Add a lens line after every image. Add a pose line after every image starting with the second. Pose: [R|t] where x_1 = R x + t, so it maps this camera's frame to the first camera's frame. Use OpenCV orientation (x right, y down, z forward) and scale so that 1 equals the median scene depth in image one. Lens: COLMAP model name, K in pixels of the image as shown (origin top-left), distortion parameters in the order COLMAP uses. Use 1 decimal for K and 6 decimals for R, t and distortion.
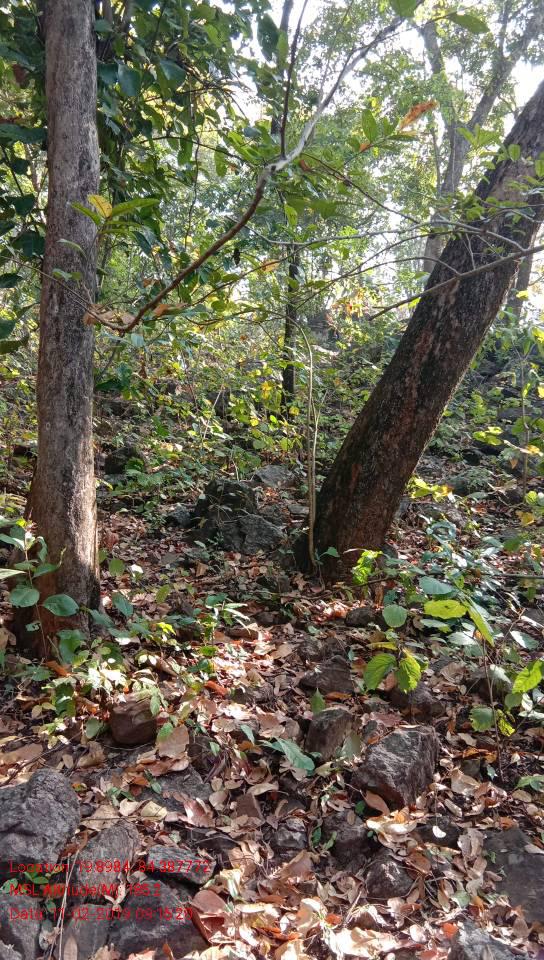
lens RADIAL K [[733.9, 0, 259.0], [0, 733.9, 481.8], [0, 0, 1]] dist [0.110392, -0.187776]
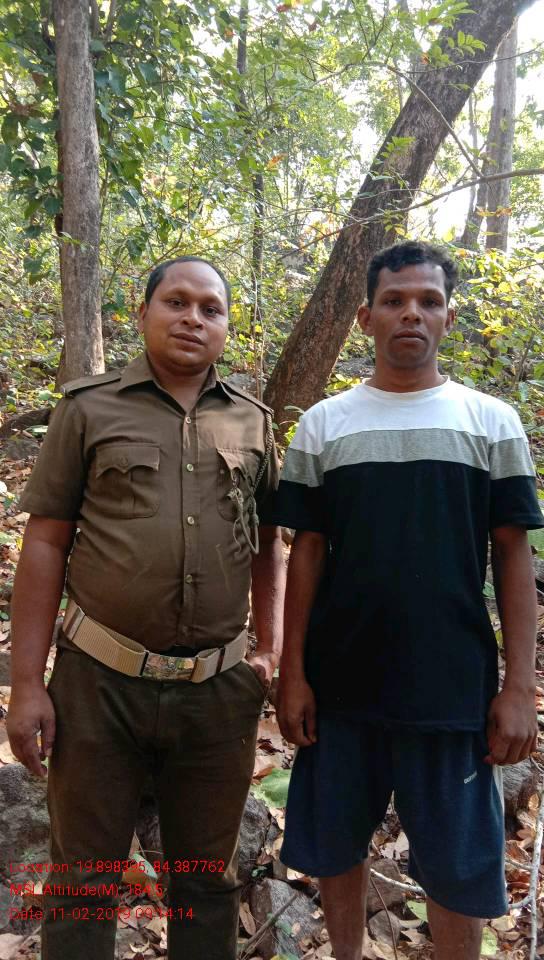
lens RADIAL K [[744.0, 0, 268.8], [0, 744.0, 472.8], [0, 0, 1]] dist [0.120663, -0.196594]
pose [[0.999373, -0.020566, 0.028823, 0.046985], [0.018116, 0.996401, 0.082806, 0.065151], [-0.030422, -0.082232, 0.996149, -0.415694]]
